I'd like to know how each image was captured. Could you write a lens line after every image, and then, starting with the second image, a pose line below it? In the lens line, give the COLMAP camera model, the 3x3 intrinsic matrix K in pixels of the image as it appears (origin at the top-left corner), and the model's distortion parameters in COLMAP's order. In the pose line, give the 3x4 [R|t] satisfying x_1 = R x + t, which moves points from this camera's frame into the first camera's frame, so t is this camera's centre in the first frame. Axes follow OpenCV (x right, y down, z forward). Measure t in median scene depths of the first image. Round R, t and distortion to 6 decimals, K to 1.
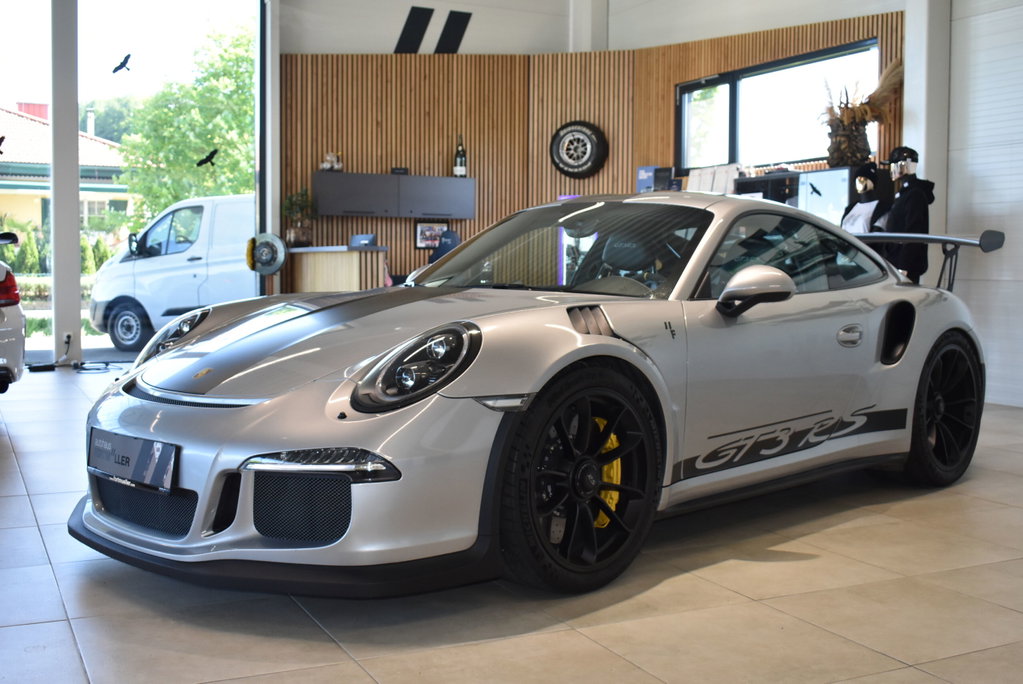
lens RADIAL K [[1178.8, 0, 511.5], [0, 1178.8, 342.0], [0, 0, 1]] dist [-0.018731, -0.014079]
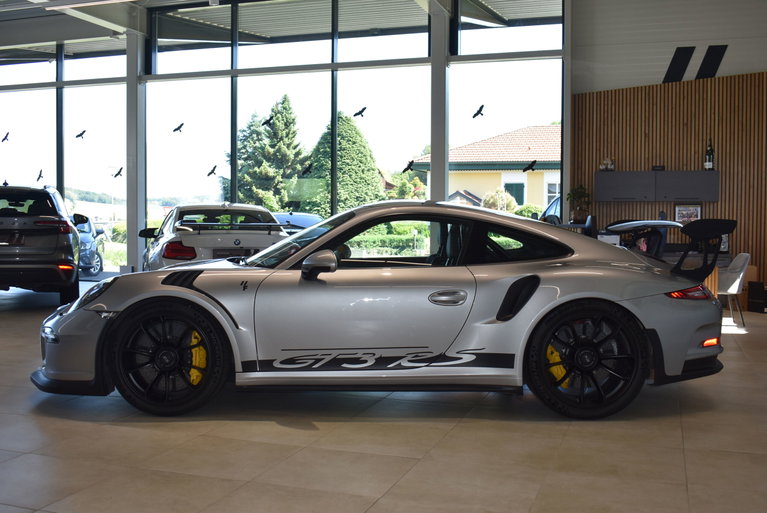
lens RADIAL K [[847.8, 0, 383.5], [0, 847.8, 256.5], [0, 0, 1]] dist [-0.029900, -0.002998]
pose [[0.701638, 0.028067, -0.711980, 0.407621], [-0.048048, 0.998813, -0.007976, -0.018611], [0.710911, 0.039805, 0.702154, 0.081096]]
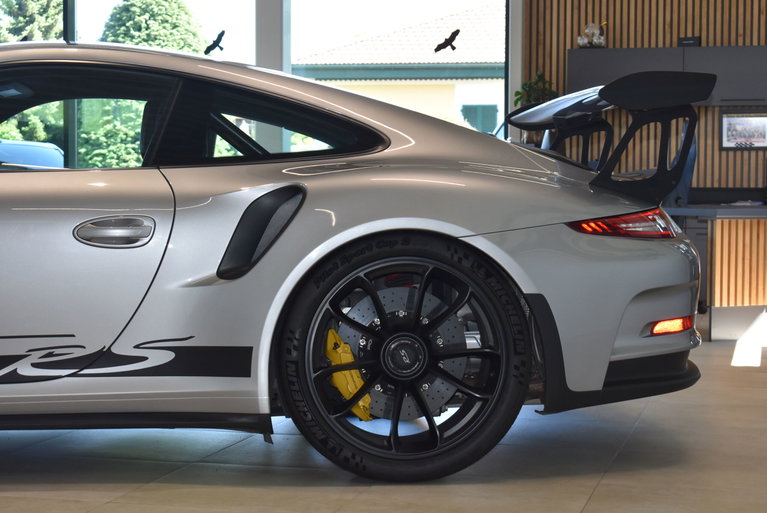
lens RADIAL K [[1595.1, 0, 383.5], [0, 1595.1, 256.5], [0, 0, 1]] dist [0.065444, 0.198995]
pose [[0.750726, 0.024403, -0.660163, 0.431206], [-0.043566, 0.998971, -0.012615, 0.005903], [0.659176, 0.038231, 0.751016, 0.160164]]
